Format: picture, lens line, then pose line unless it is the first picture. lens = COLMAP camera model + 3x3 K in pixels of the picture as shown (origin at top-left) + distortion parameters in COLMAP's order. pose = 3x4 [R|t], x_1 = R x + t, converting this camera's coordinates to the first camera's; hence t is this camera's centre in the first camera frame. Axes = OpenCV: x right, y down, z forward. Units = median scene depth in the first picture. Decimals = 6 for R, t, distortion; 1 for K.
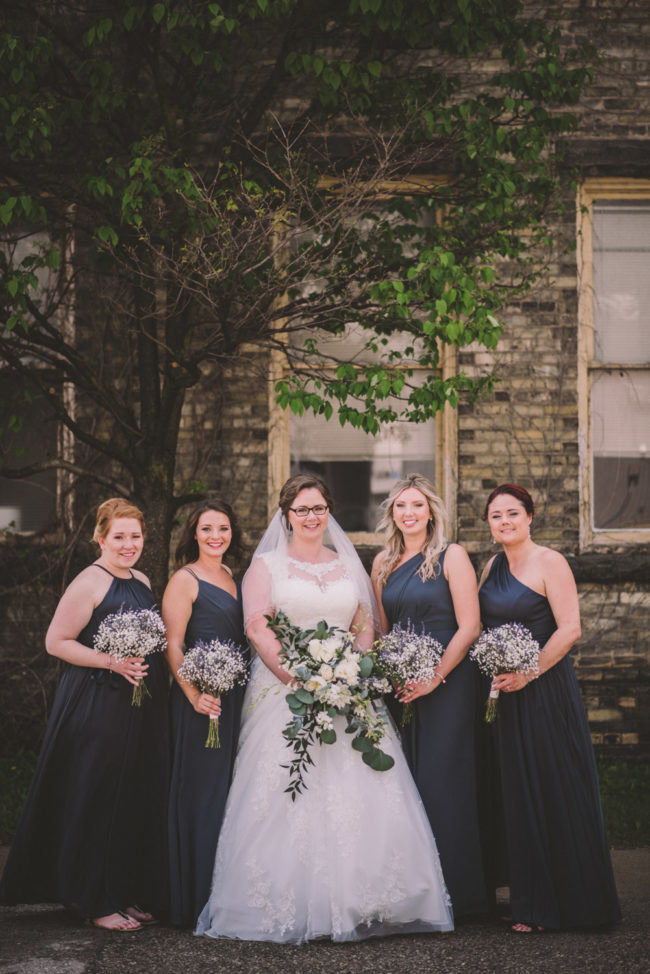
lens RADIAL K [[2432.5, 0, 340.9], [0, 2432.5, 490.0], [0, 0, 1]] dist [0.037316, 0.815969]
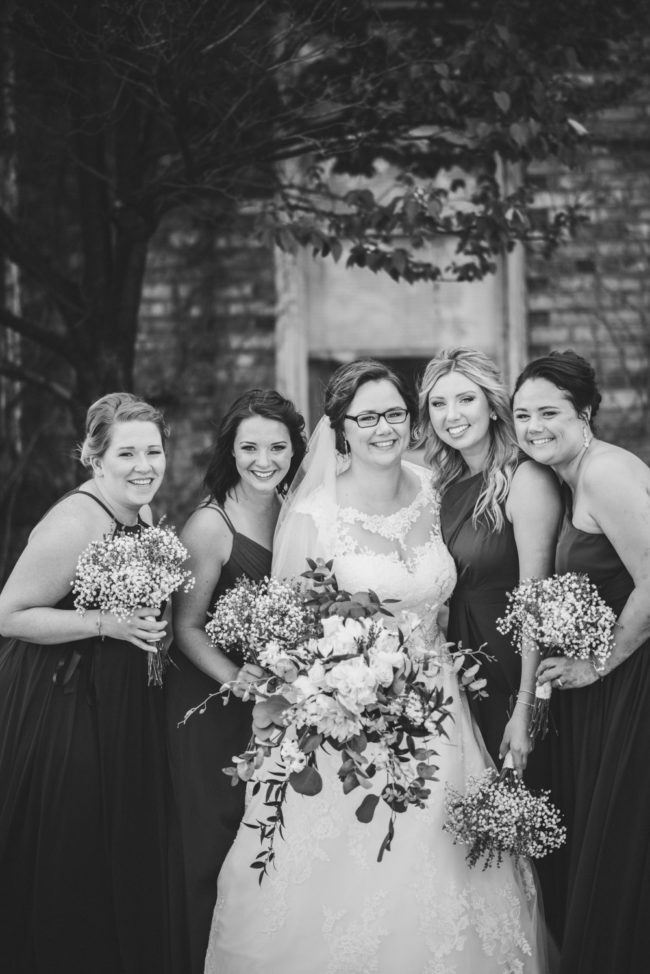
lens RADIAL K [[2341.3, 0, 321.5], [0, 2341.3, 513.5], [0, 0, 1]] dist [0.045002, 0.515863]
pose [[0.999117, -0.018537, -0.037696, 0.010656], [0.019809, 0.999237, 0.033672, 0.012071], [0.037043, -0.034389, 0.998722, 0.270656]]
